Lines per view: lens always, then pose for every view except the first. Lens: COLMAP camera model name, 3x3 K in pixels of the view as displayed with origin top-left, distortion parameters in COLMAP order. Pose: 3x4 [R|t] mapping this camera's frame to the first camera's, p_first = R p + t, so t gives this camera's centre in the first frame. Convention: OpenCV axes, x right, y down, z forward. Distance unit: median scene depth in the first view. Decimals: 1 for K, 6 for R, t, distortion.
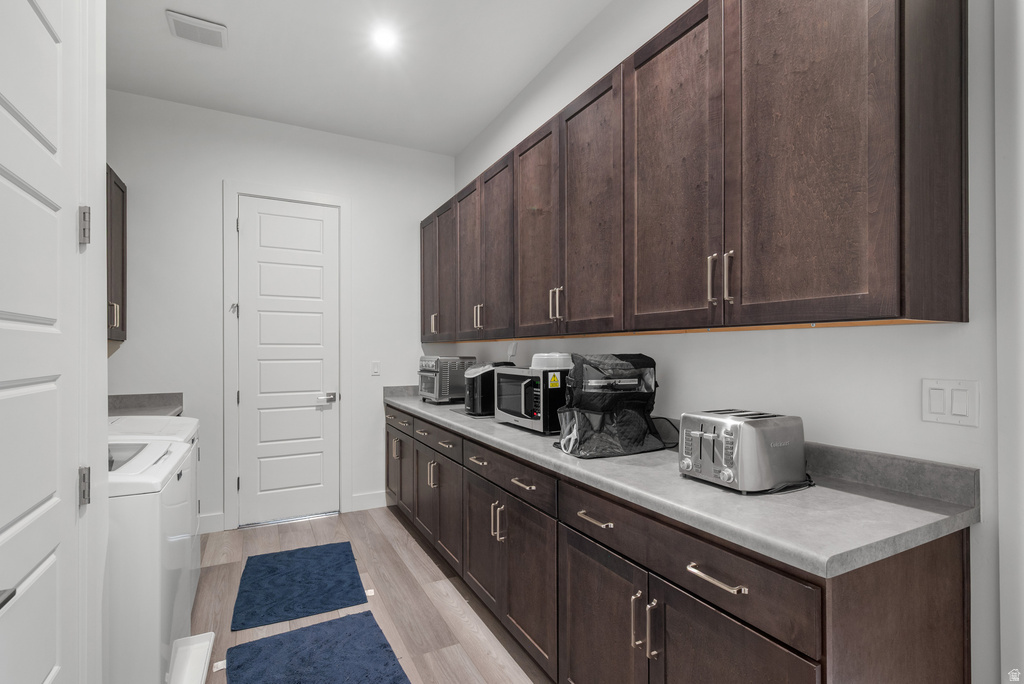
lens RADIAL K [[485.5, 0, 512.0], [0, 485.5, 342.0], [0, 0, 1]] dist [-0.004226, -0.000508]
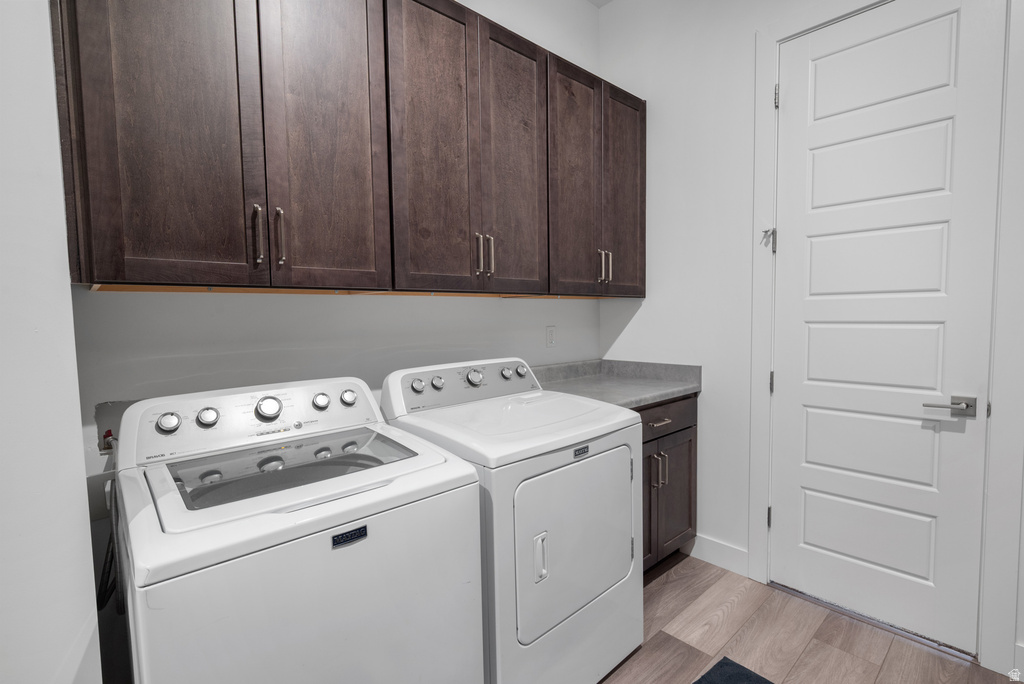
lens RADIAL K [[485.5, 0, 512.0], [0, 485.5, 342.0], [0, 0, 1]] dist [-0.004226, -0.000508]
pose [[0.264772, 0.057689, -0.962584, -0.055633], [0.031433, 0.997162, 0.068408, 0.009899], [0.963798, -0.048370, 0.262208, 0.503677]]
